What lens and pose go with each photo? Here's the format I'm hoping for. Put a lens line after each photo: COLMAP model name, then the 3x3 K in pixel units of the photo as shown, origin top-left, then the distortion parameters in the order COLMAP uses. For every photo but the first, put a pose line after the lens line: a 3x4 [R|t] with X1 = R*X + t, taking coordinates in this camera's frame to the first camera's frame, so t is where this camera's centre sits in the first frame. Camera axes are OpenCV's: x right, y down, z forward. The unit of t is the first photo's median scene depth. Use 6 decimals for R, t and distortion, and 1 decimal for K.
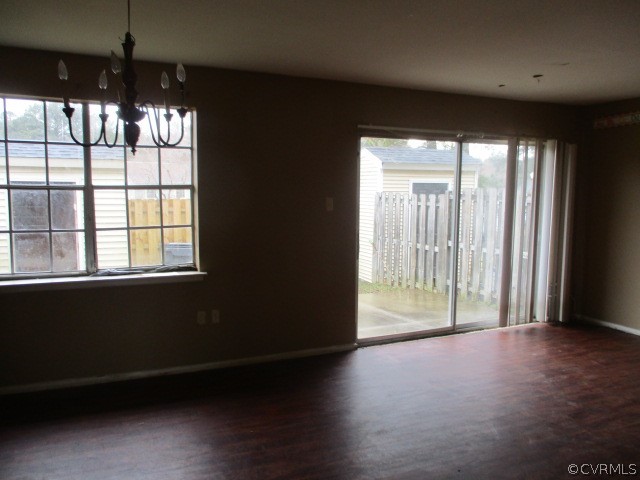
lens RADIAL K [[522.5, 0, 320.0], [0, 522.5, 240.0], [0, 0, 1]] dist [-0.073168, 0.012997]
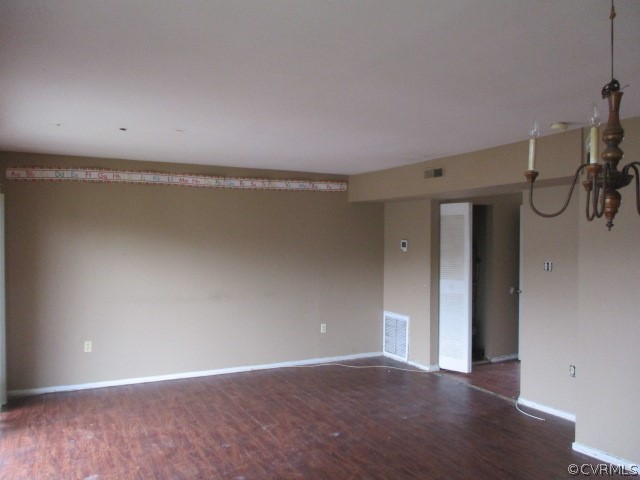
lens RADIAL K [[522.5, 0, 320.0], [0, 522.5, 240.0], [0, 0, 1]] dist [-0.073168, 0.012997]
pose [[-0.062327, -0.007661, 0.998026, -0.511458], [0.095283, 0.995357, 0.013591, -0.093311], [-0.993497, 0.095942, -0.061308, 0.689318]]
